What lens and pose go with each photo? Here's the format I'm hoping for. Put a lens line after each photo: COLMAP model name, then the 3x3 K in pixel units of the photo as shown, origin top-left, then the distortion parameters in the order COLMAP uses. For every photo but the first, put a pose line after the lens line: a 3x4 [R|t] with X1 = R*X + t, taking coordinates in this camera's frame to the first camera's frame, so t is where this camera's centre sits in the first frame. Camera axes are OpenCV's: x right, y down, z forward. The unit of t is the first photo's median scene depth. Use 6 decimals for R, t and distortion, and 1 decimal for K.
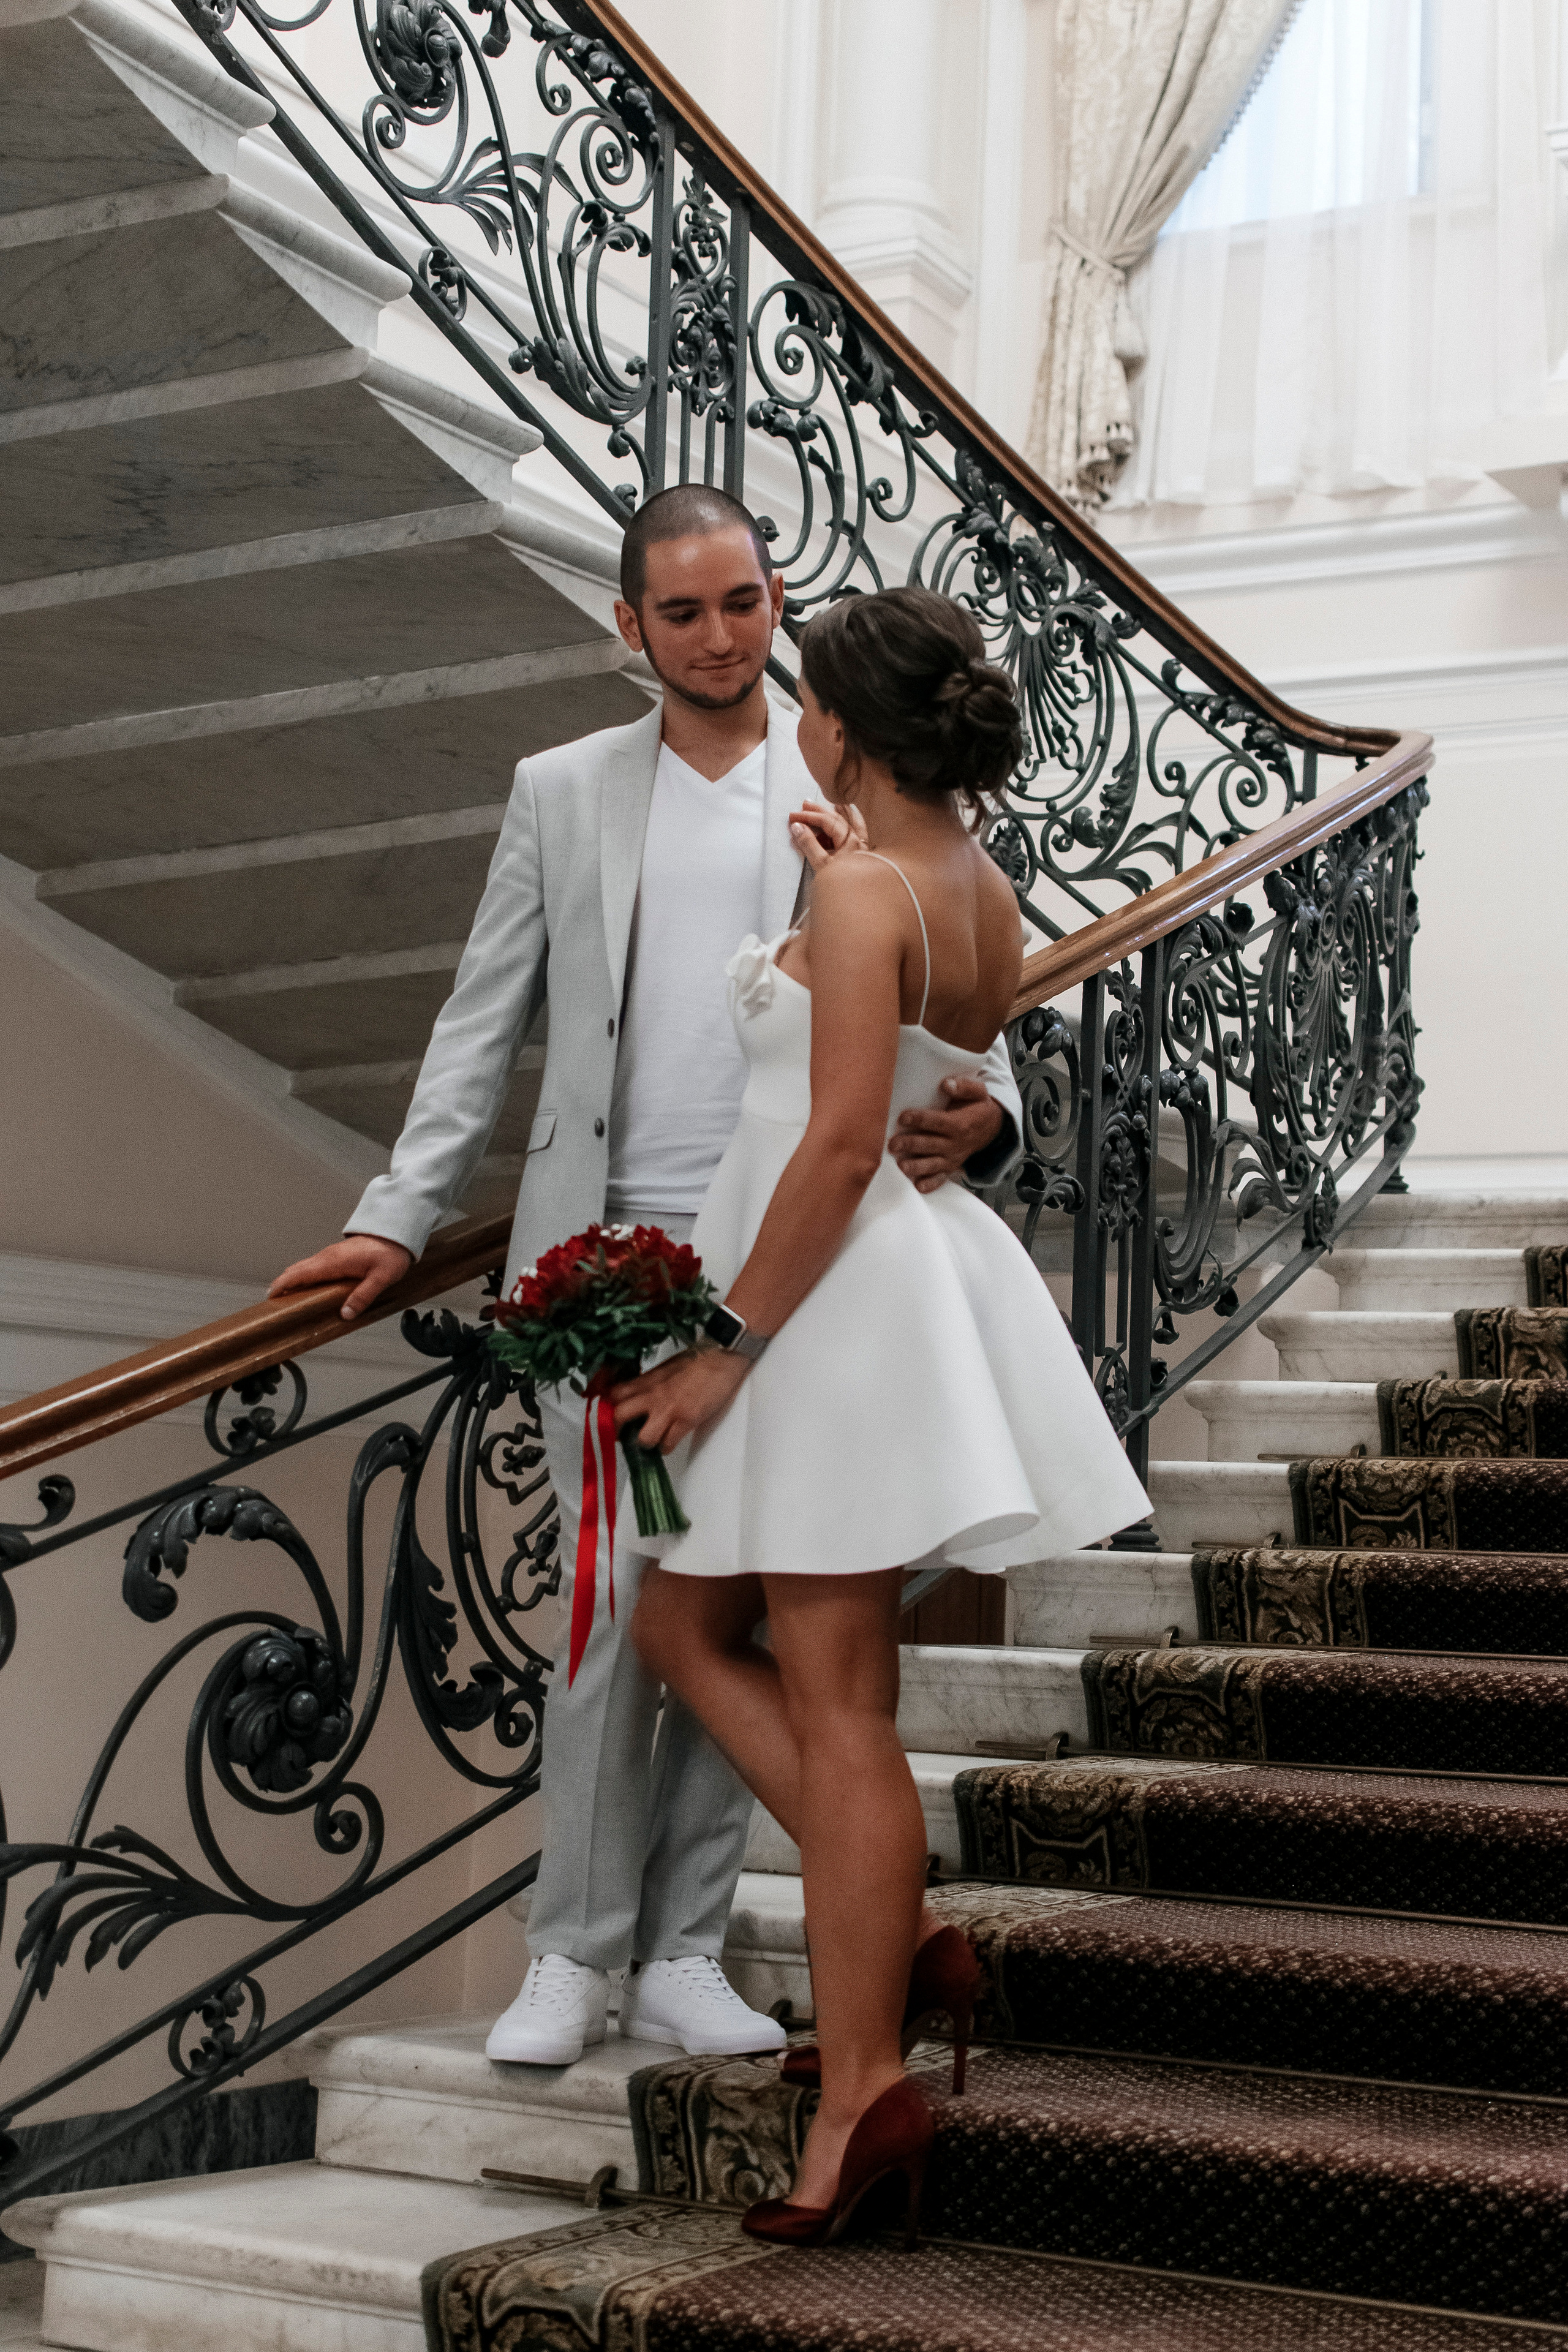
lens RADIAL K [[3552.0, 0, 784.0], [0, 3552.0, 1176.0], [0, 0, 1]] dist [0.018452, -0.042502]
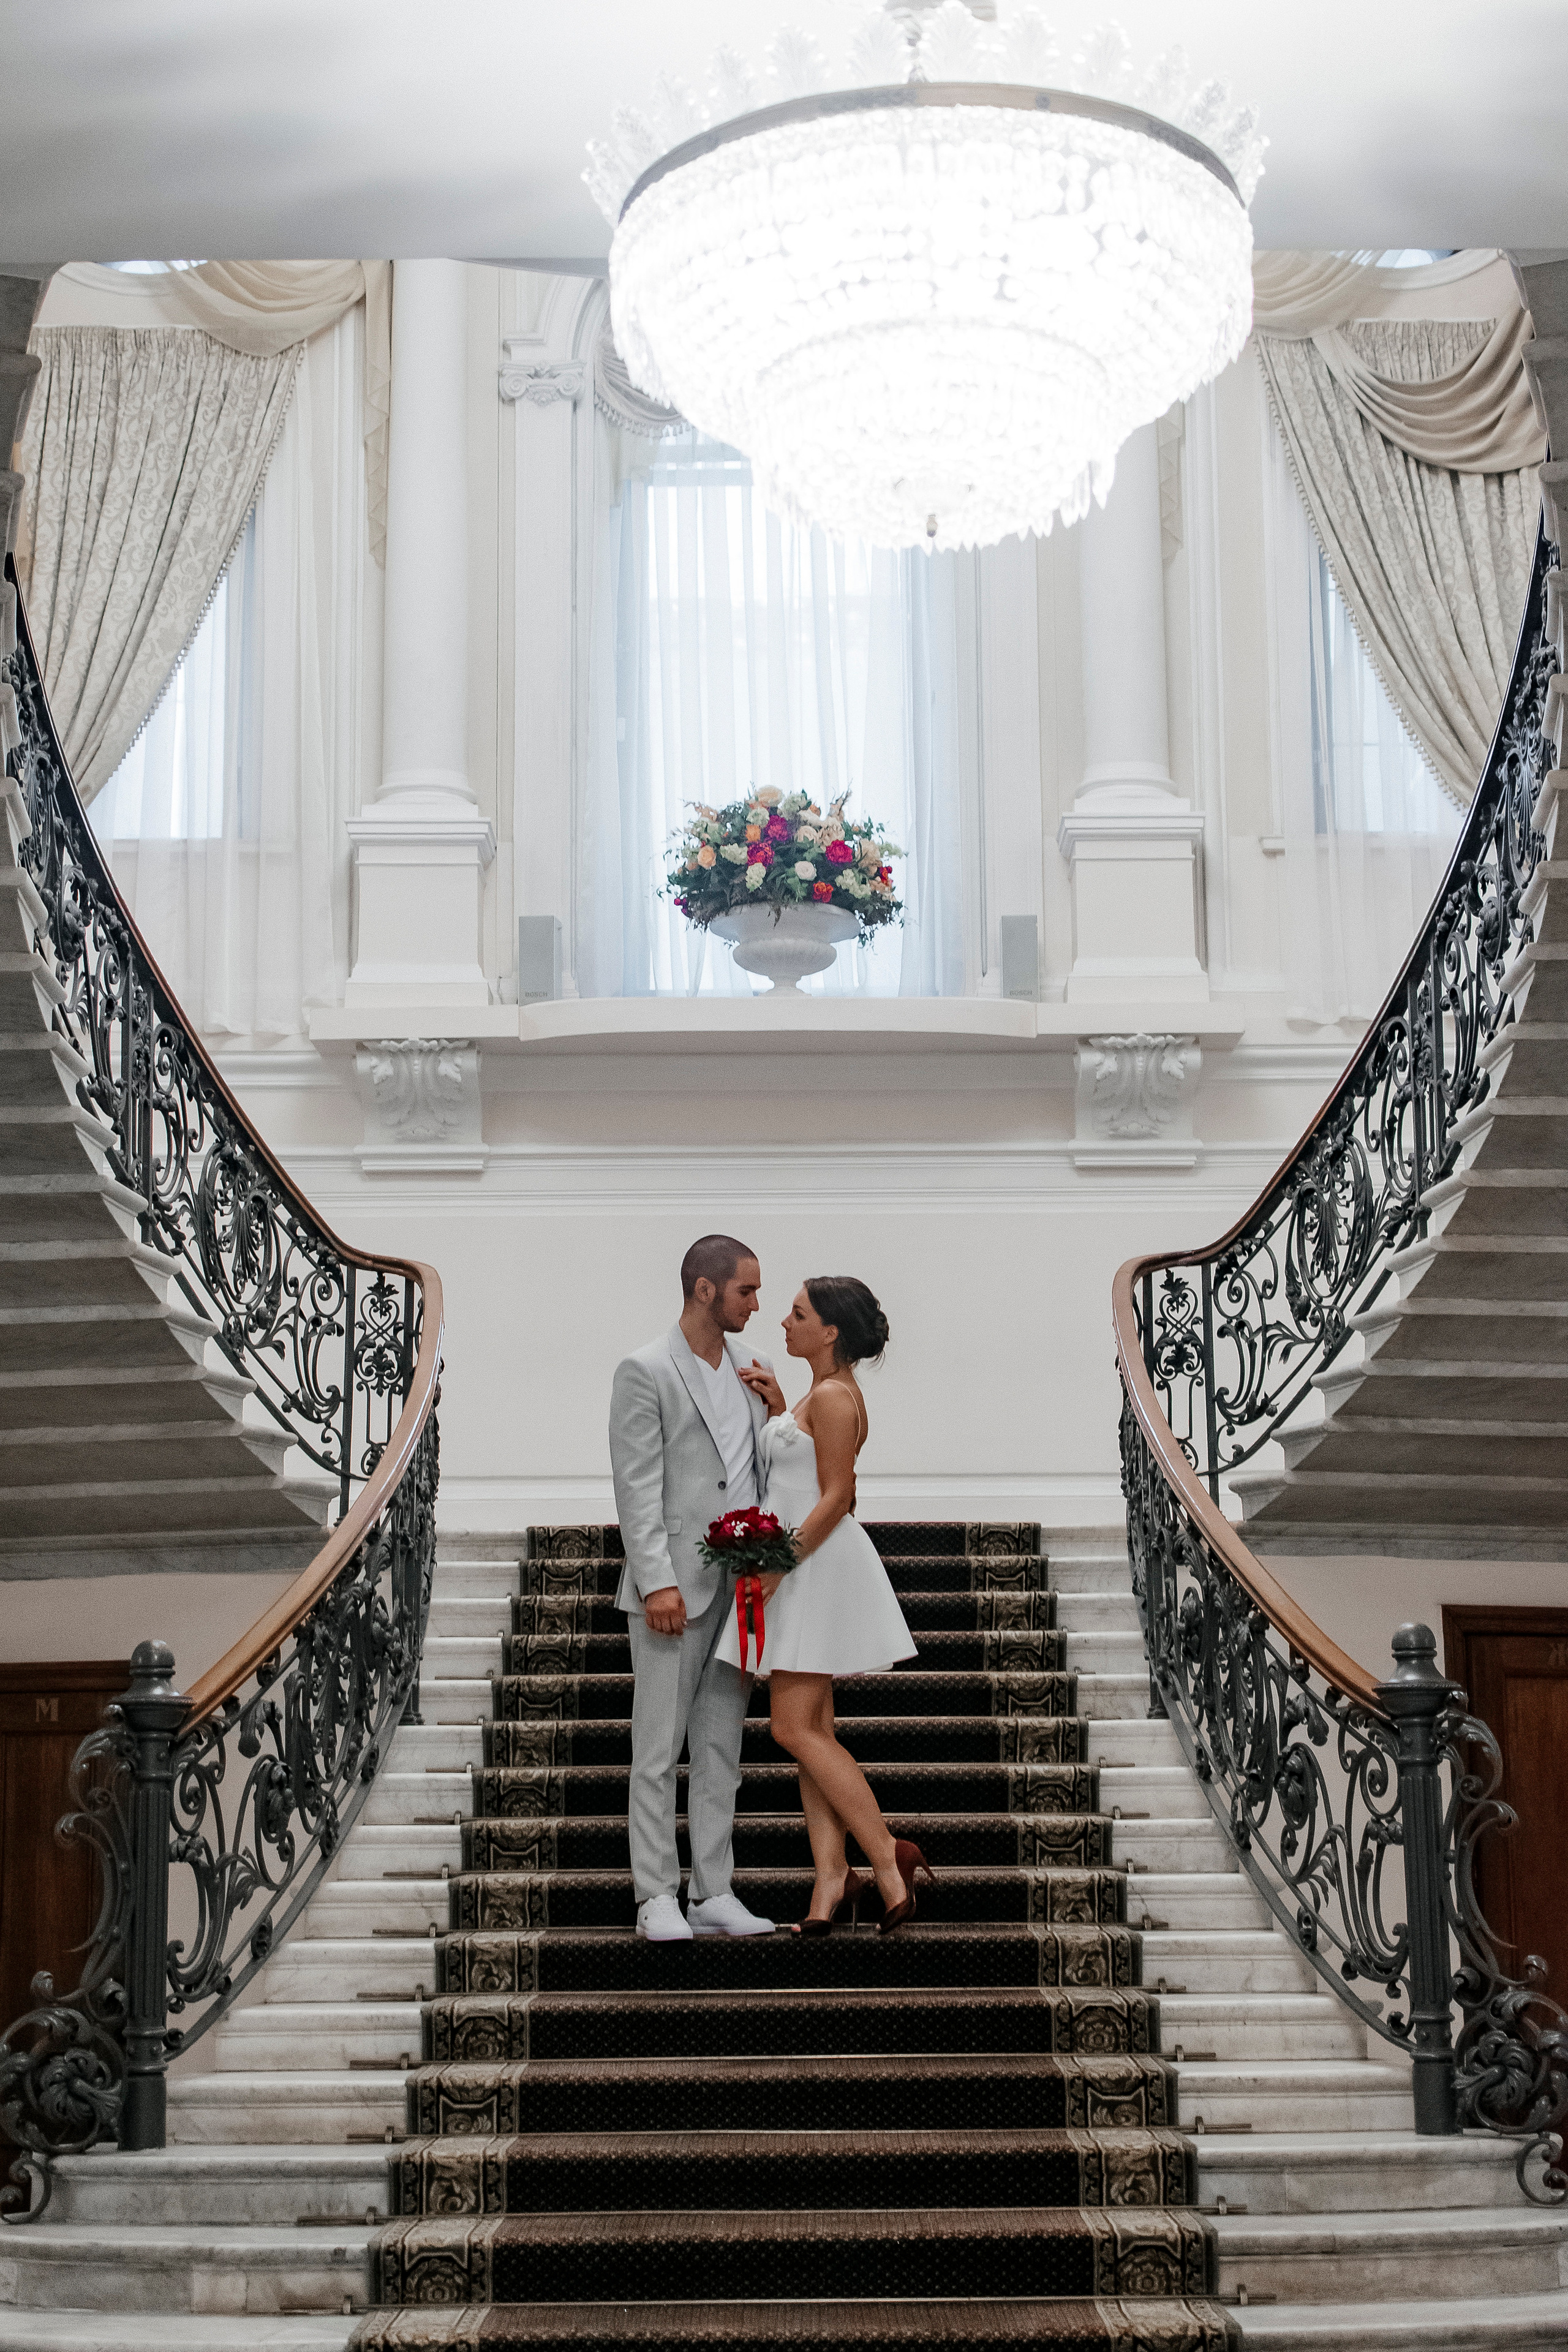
lens RADIAL K [[3660.7, 0, 784.0], [0, 3660.7, 1176.0], [0, 0, 1]] dist [0.015139, -0.031458]
pose [[0.867636, 0.041235, 0.495486, -0.702701], [-0.012521, 0.998051, -0.061133, -0.073430], [-0.497041, 0.046837, 0.866462, -0.824217]]
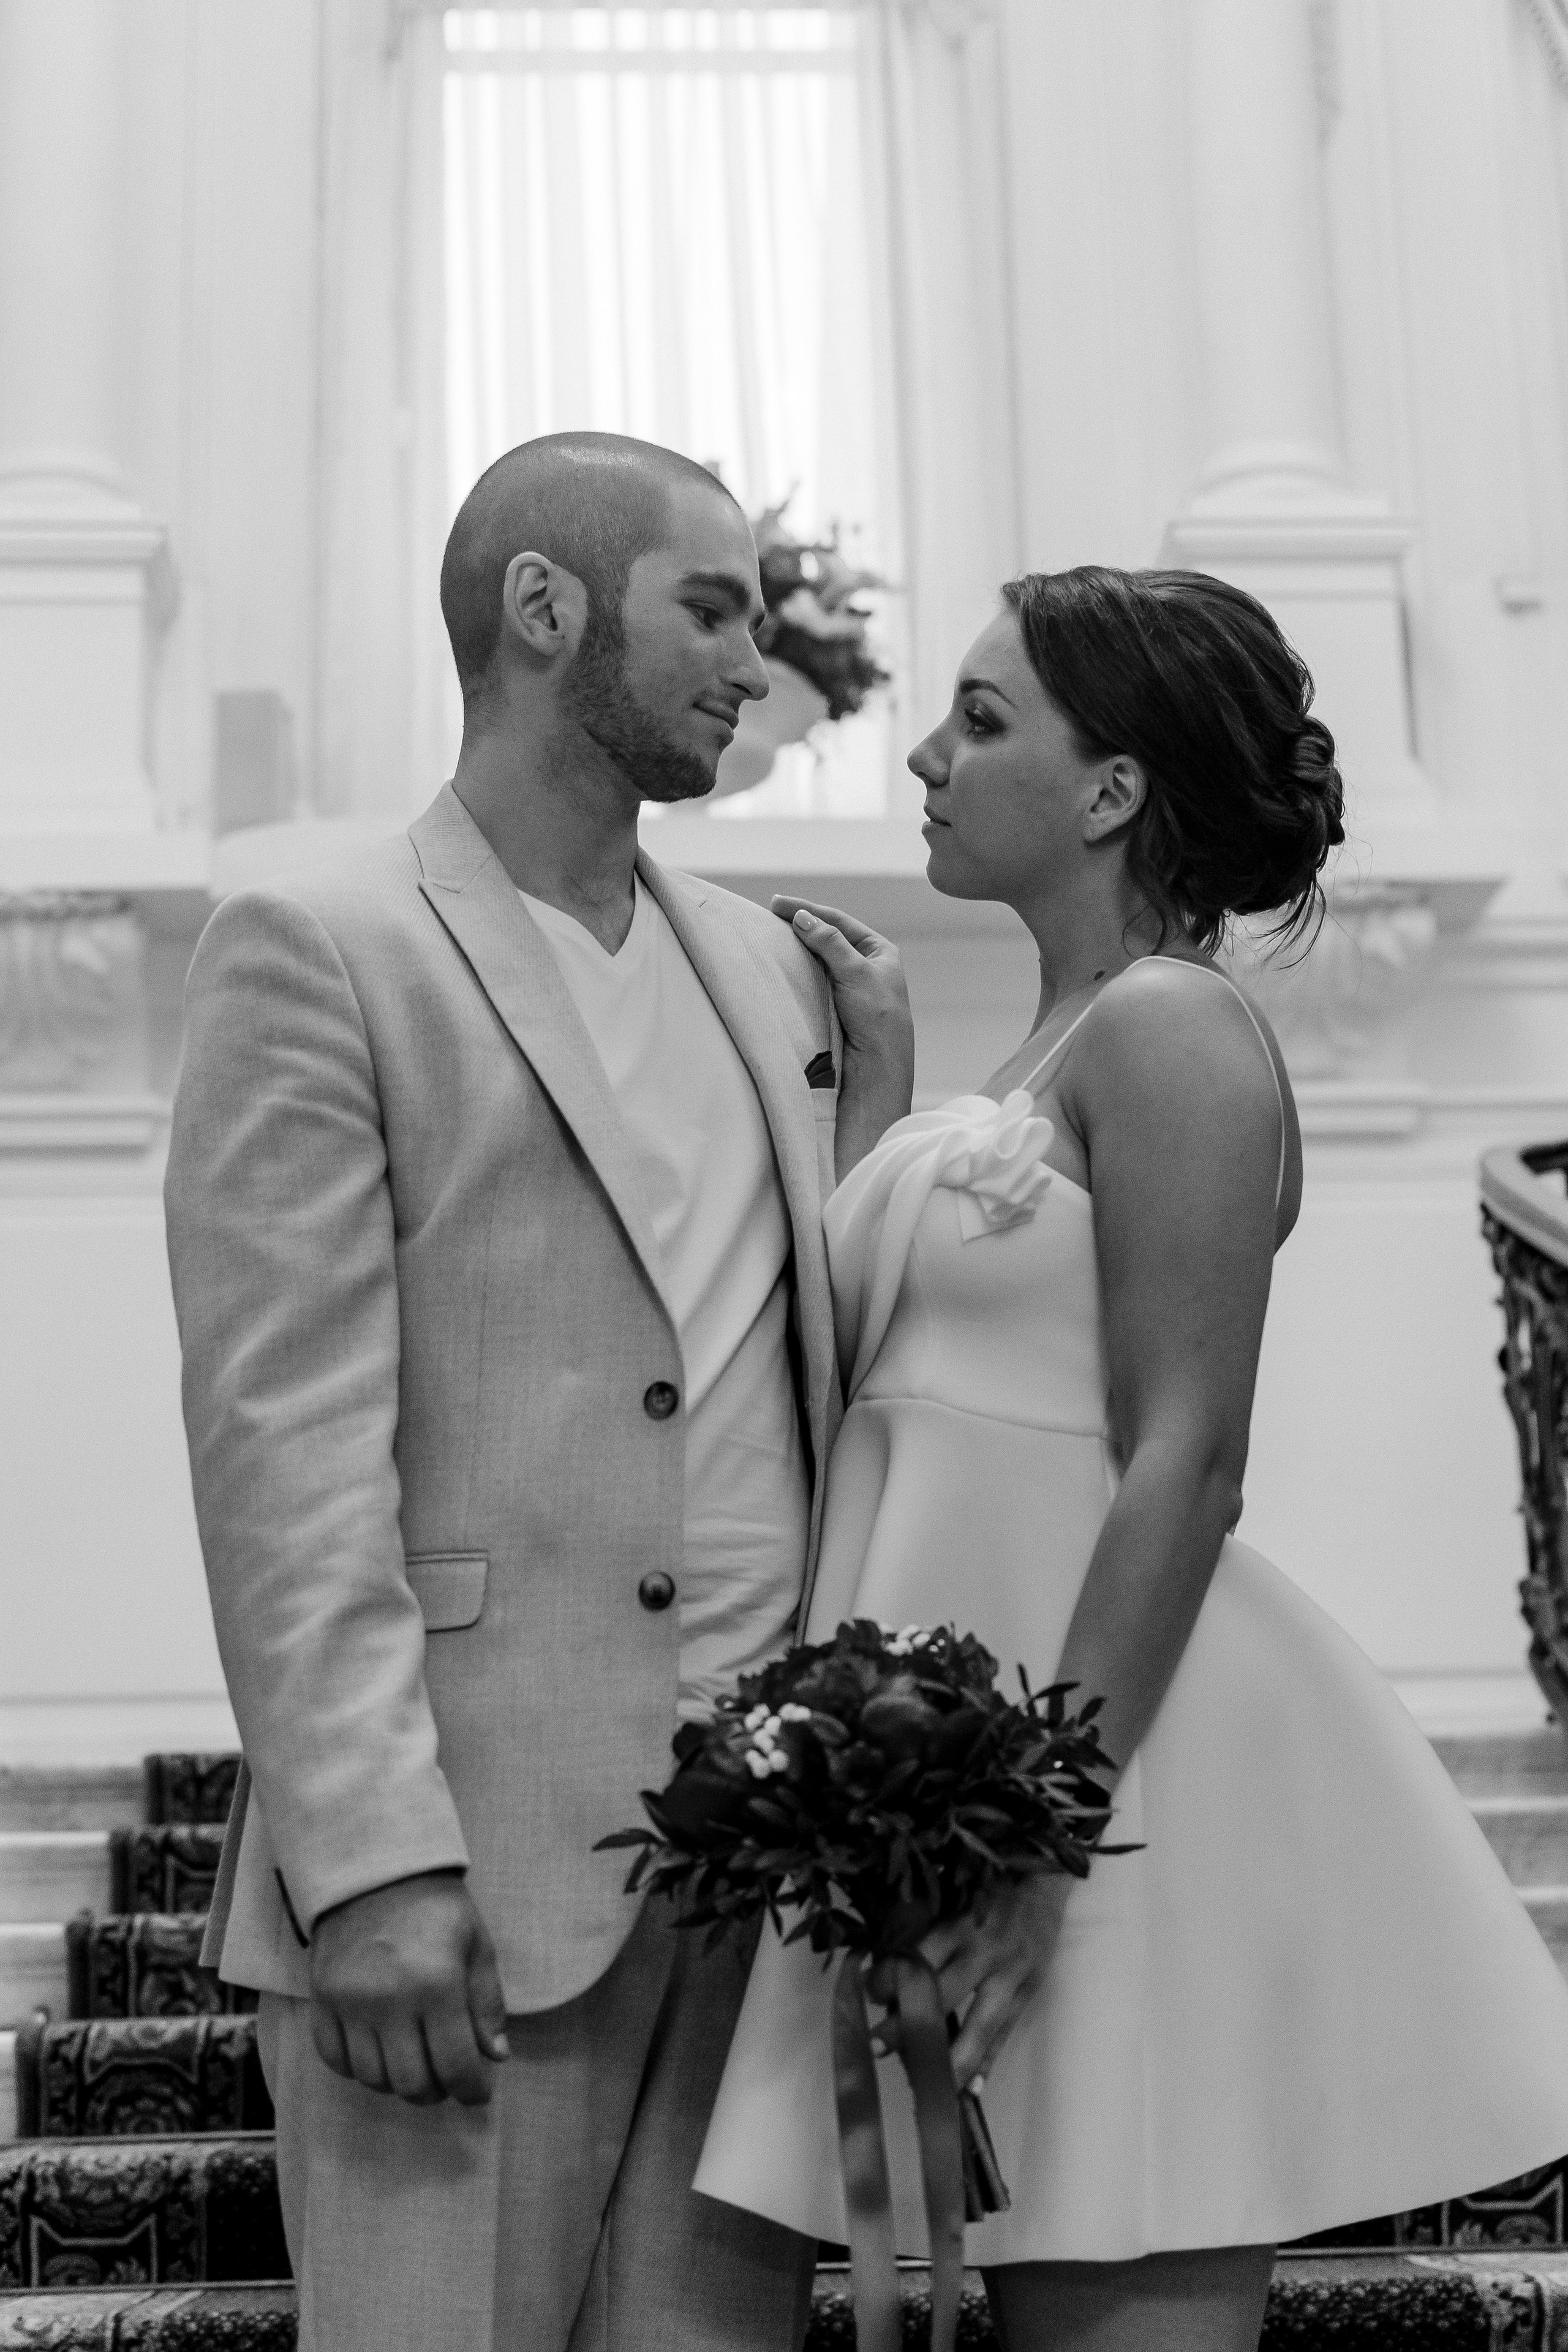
lens RADIAL K [[3552.0, 0, 784.0], [0, 3552.0, 1176.0], [0, 0, 1]] dist [0.018452, -0.042502]
pose [[0.843089, 0.080546, 0.531708, -0.096784], [0.000947, 0.988496, -0.151245, -0.003770], [-0.537773, 0.128017, 0.833314, 0.300575]]
